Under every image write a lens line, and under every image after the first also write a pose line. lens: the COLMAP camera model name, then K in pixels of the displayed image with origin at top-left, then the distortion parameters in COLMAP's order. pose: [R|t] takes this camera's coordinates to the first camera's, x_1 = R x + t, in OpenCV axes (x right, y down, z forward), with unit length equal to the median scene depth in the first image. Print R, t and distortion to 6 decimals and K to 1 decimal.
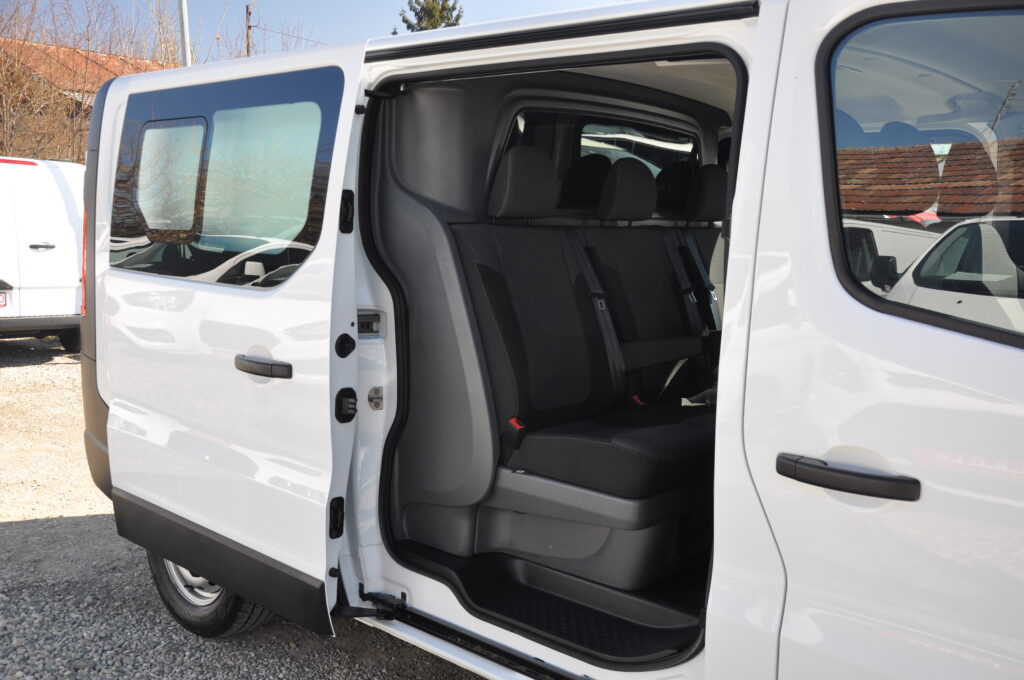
lens RADIAL K [[988.7, 0, 512.0], [0, 988.7, 340.0], [0, 0, 1]] dist [0.003602, 0.016646]
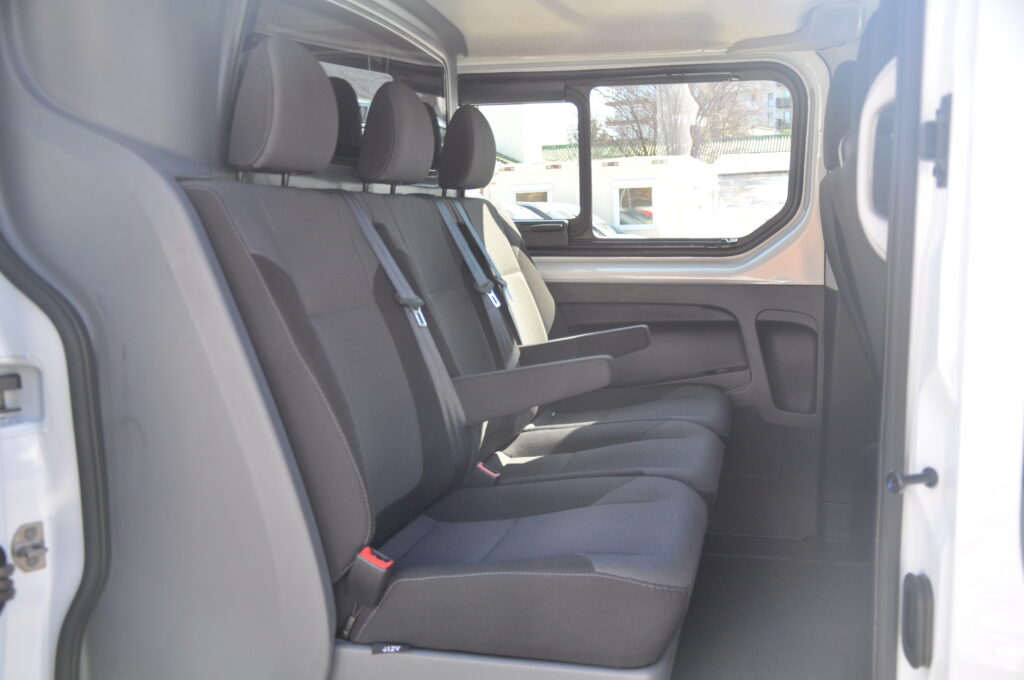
lens RADIAL K [[1050.9, 0, 512.0], [0, 1050.9, 340.0], [0, 0, 1]] dist [-0.002836, 0.012088]
pose [[0.872767, -0.085839, 0.480531, -0.169804], [0.091521, 0.995735, 0.011646, -0.026031], [-0.479481, 0.033814, 0.876900, 0.437845]]
